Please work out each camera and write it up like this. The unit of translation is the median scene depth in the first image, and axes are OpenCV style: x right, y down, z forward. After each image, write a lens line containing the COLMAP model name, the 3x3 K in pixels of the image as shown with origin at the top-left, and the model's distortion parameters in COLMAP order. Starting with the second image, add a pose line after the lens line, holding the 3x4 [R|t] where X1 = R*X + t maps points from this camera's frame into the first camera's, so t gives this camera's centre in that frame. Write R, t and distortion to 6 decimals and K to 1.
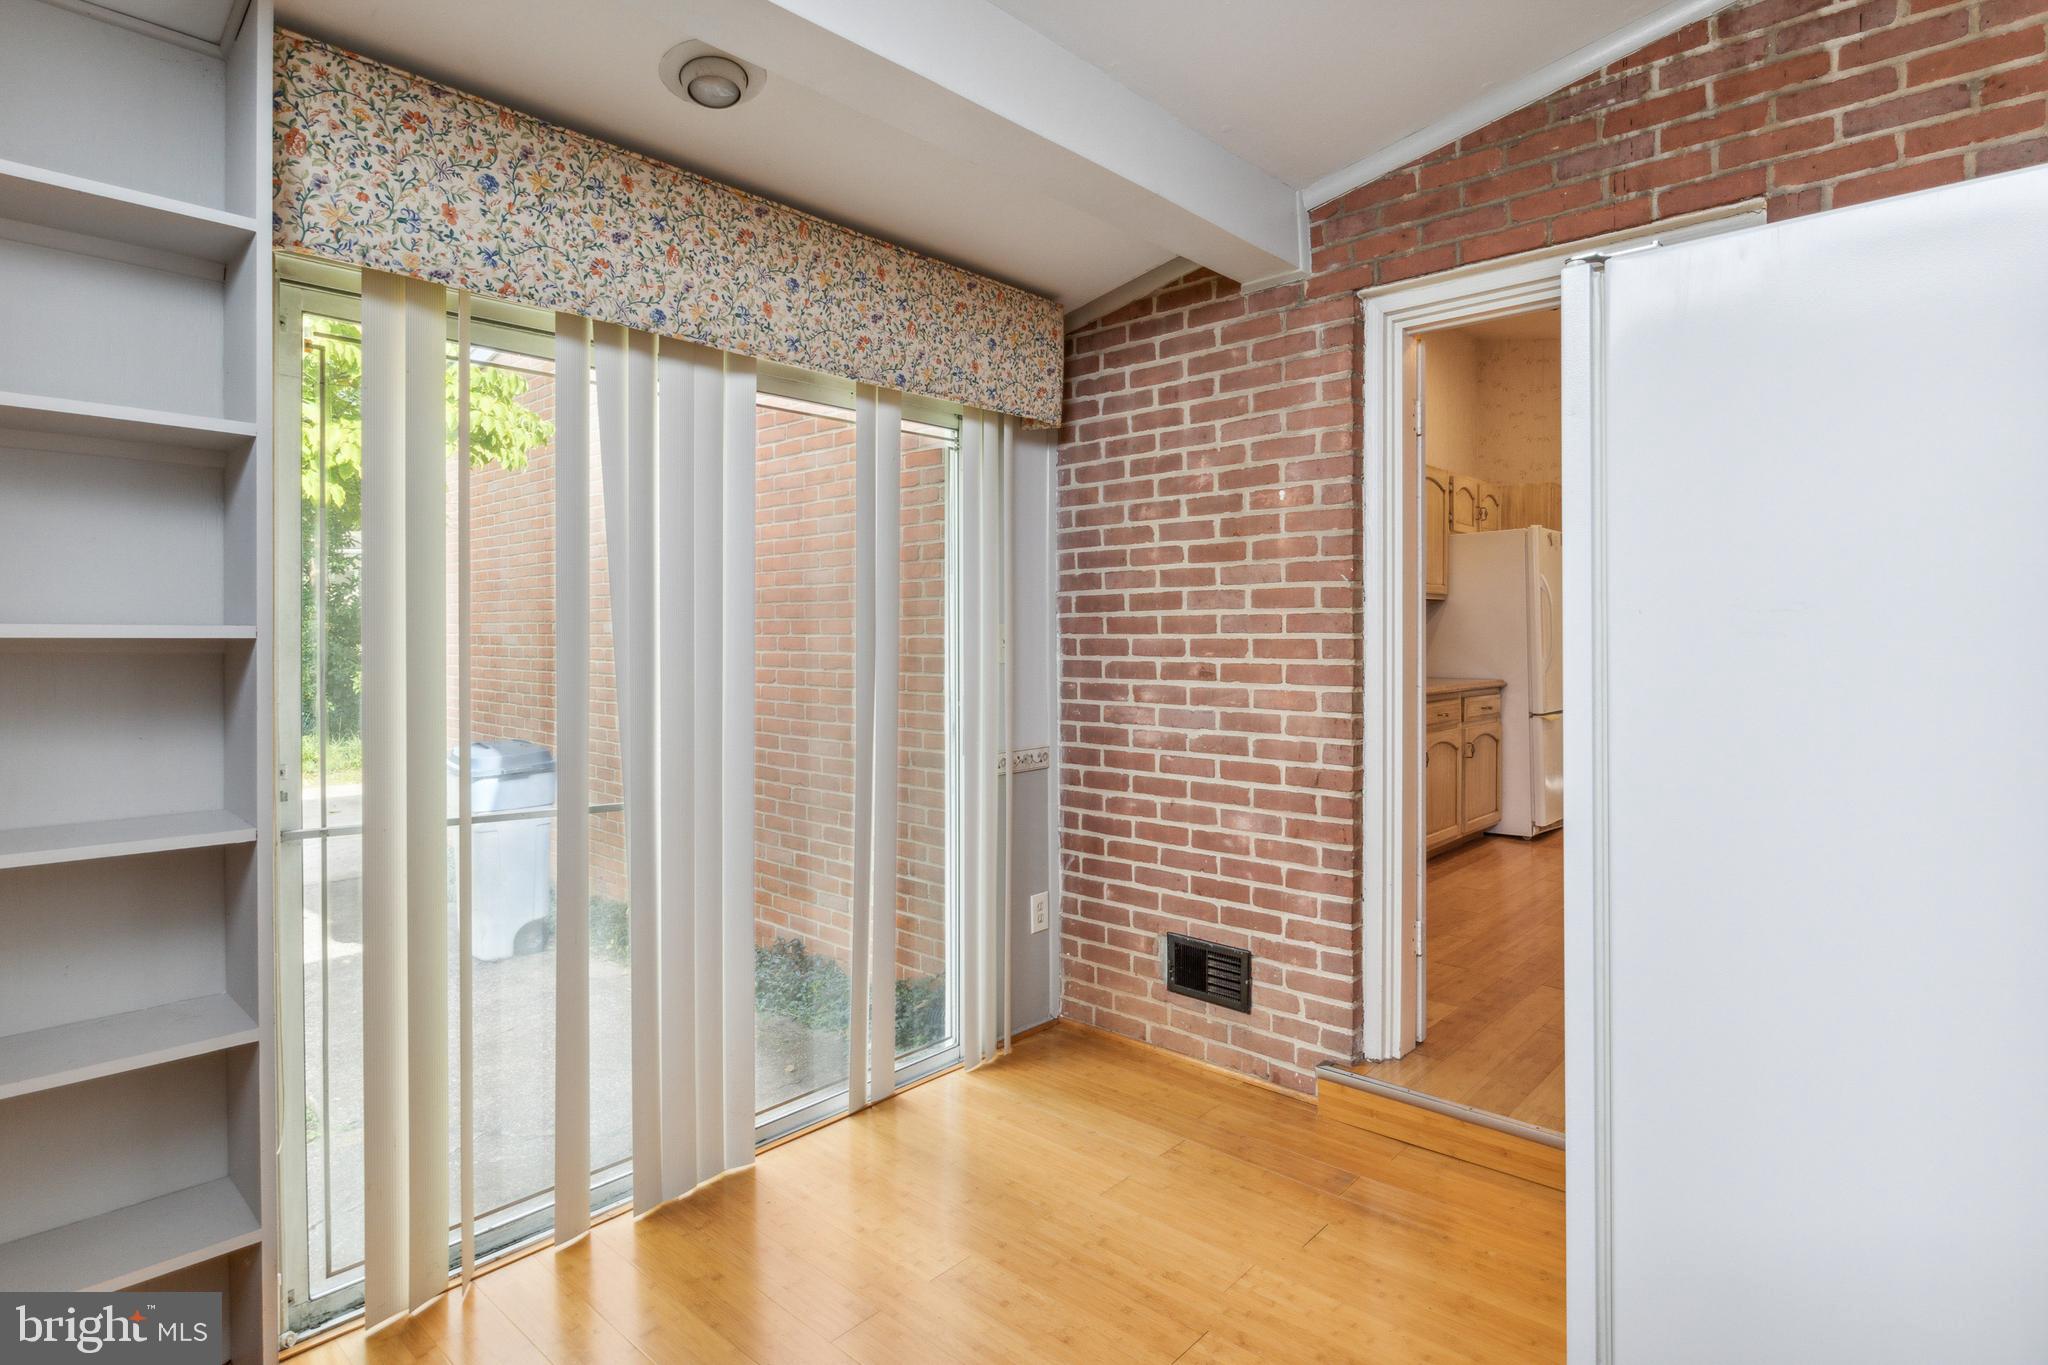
lens RADIAL K [[1045.9, 0, 1016.5], [0, 1045.9, 666.8], [0, 0, 1]] dist [-0.000116, 0.000123]
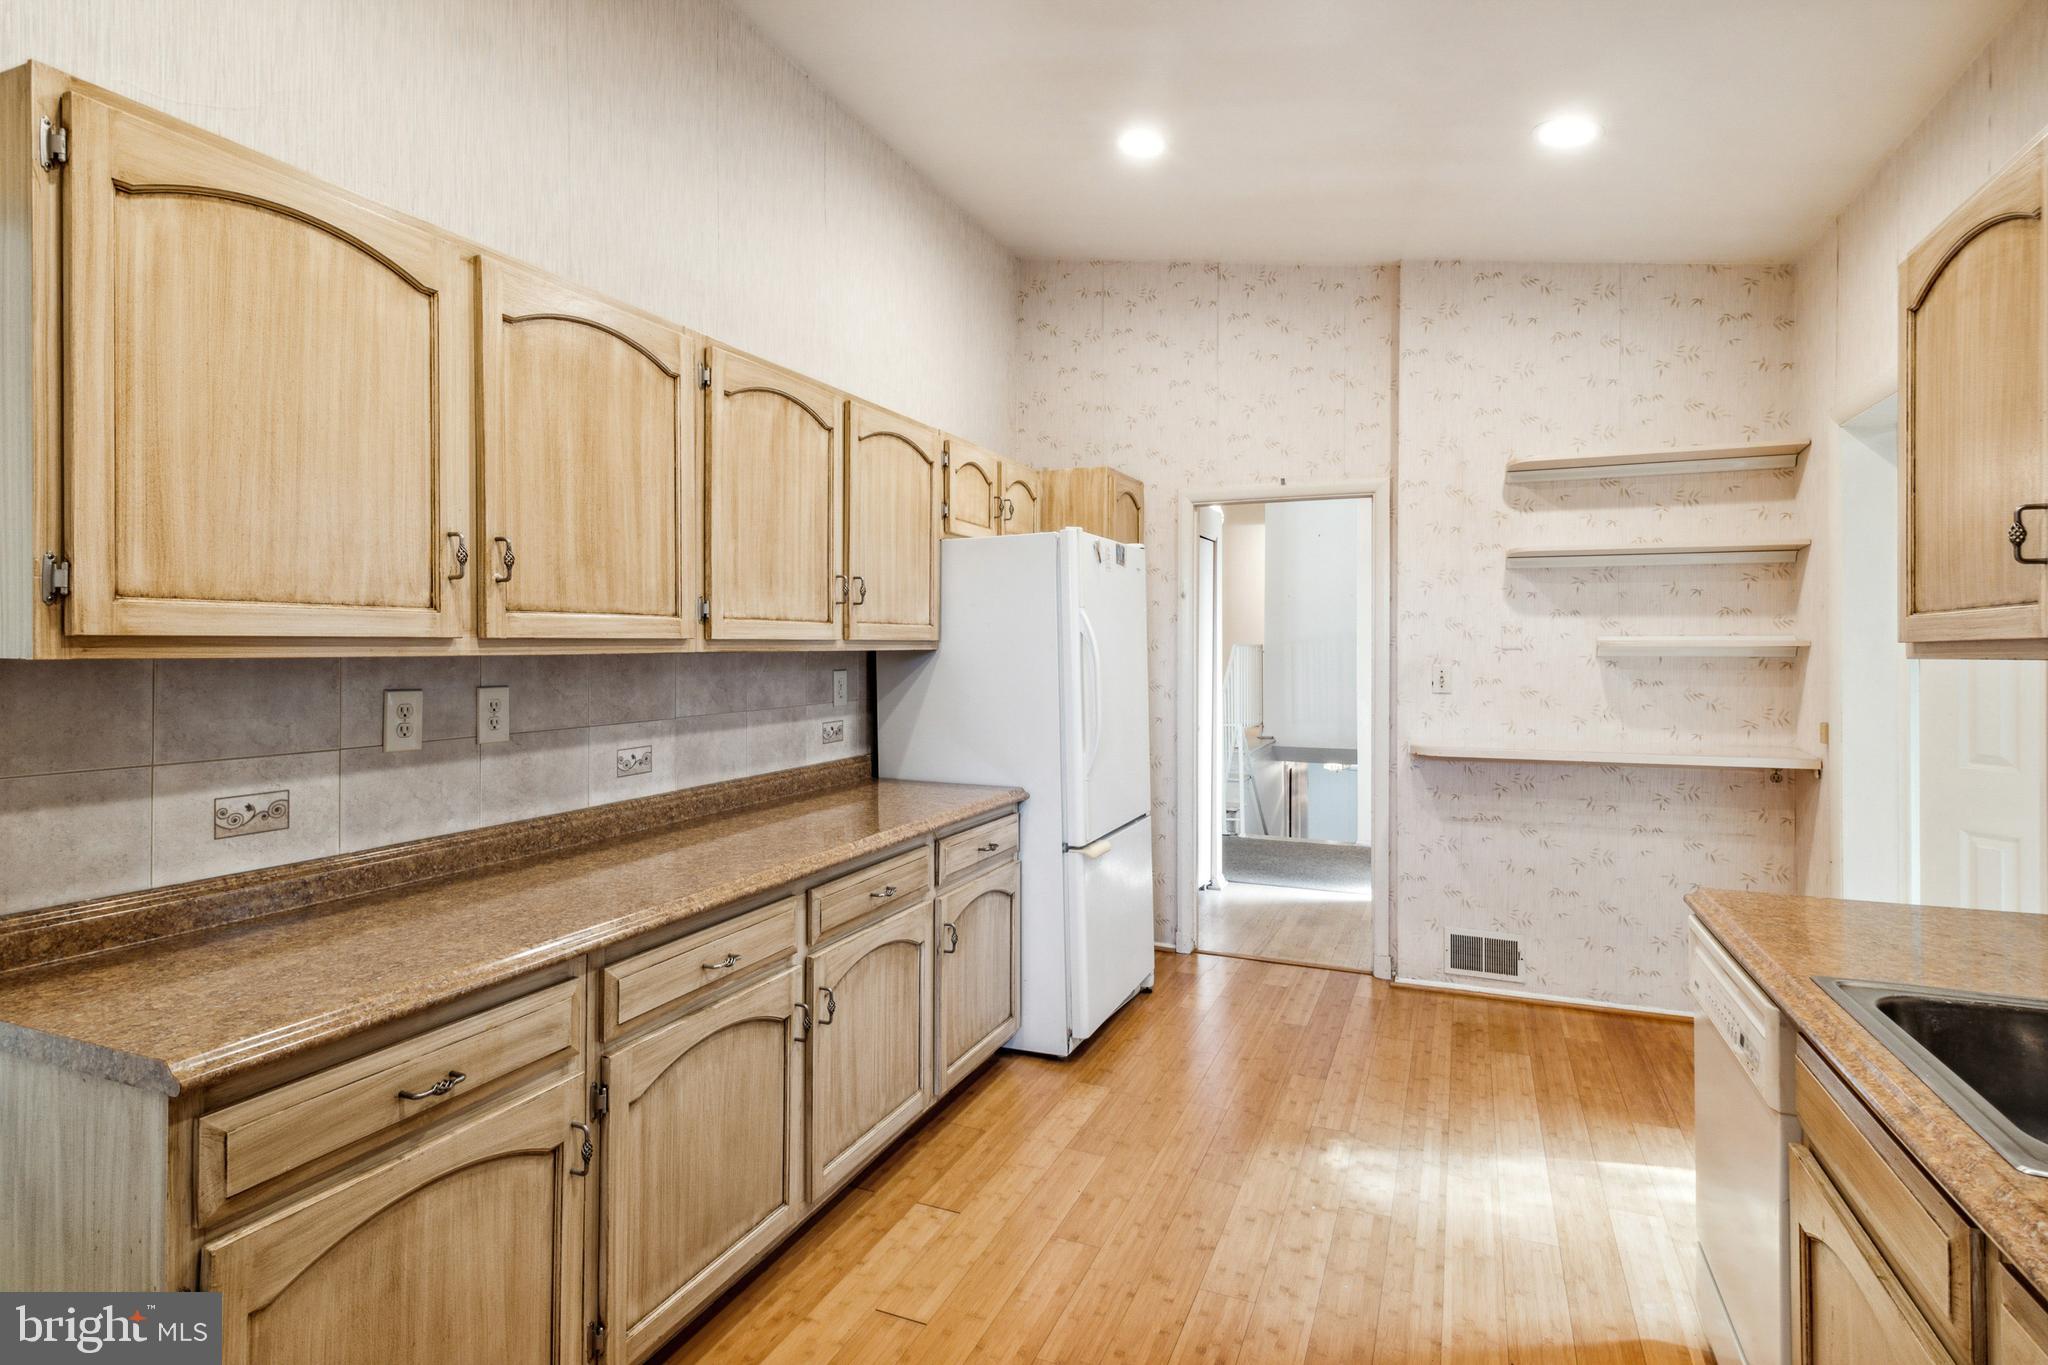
lens RADIAL K [[1045.9, 0, 1016.7], [0, 1045.9, 672.4], [0, 0, 1]] dist [-0.000116, 0.000123]
pose [[0.944406, -0.004539, 0.328749, 0.265893], [0.006570, 0.999966, -0.005067, -0.048959], [-0.328715, 0.006945, 0.944404, 0.440138]]
